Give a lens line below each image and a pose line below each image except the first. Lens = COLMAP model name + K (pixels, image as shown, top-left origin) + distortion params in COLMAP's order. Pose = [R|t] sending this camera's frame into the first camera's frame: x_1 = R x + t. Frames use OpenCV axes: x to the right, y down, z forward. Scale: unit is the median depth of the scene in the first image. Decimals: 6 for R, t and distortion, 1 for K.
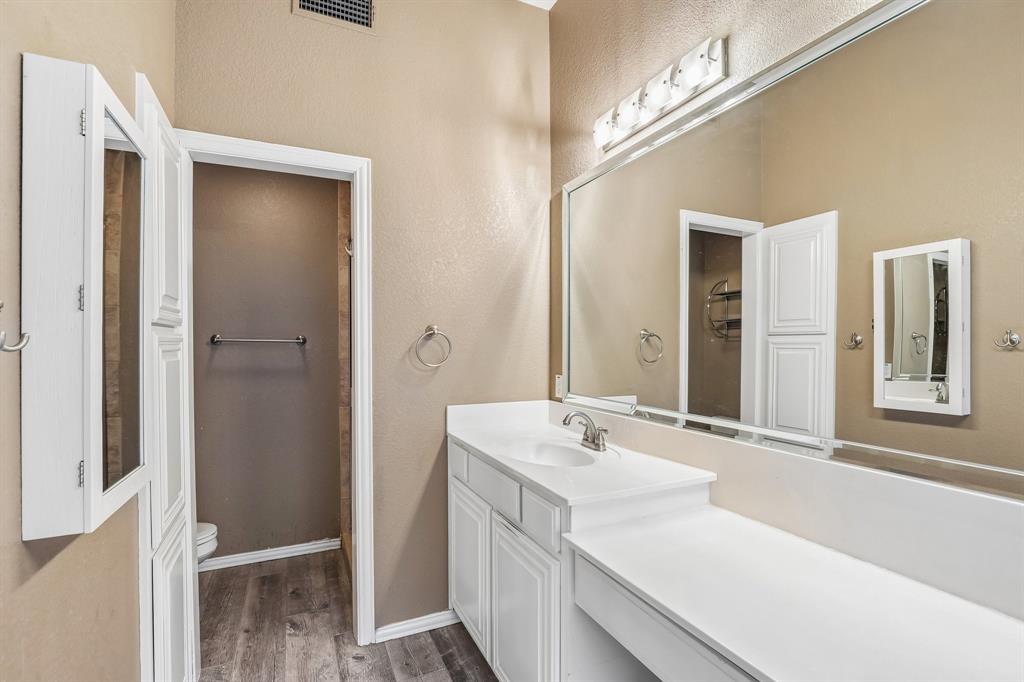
lens RADIAL K [[466.7, 0, 507.6], [0, 466.7, 346.1], [0, 0, 1]] dist [-0.037352, 0.007531]
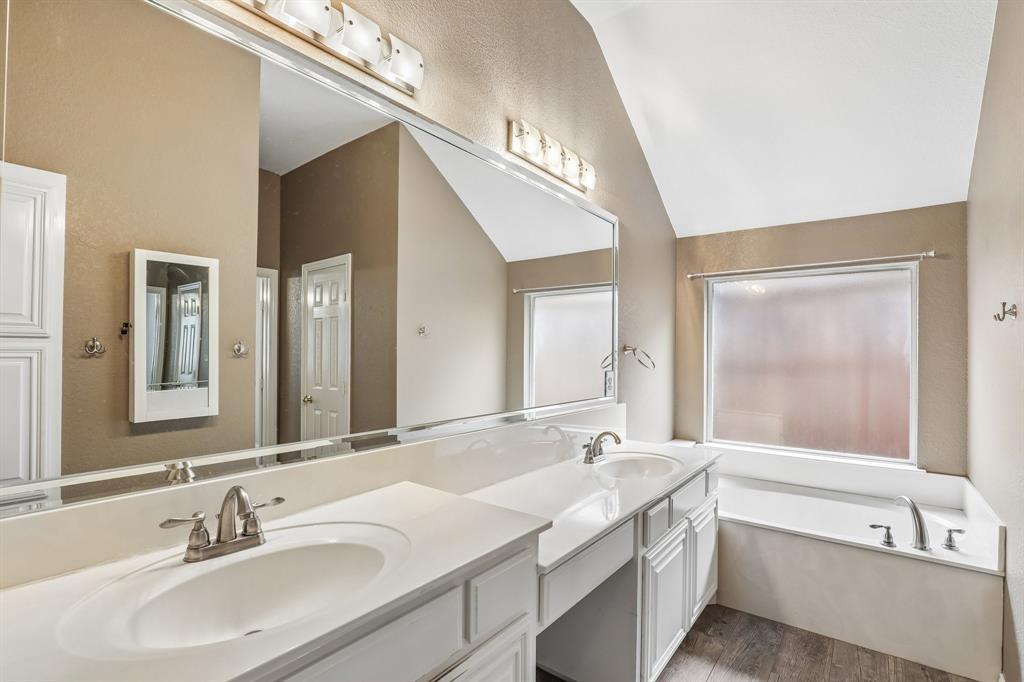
lens RADIAL K [[492.2, 0, 505.5], [0, 492.2, 343.9], [0, 0, 1]] dist [-0.033050, 0.007675]
pose [[-0.463740, 0.014563, 0.885852, -0.412142], [0.003513, 0.999887, -0.014599, -0.002324], [-0.885964, -0.003658, -0.463739, 0.910490]]
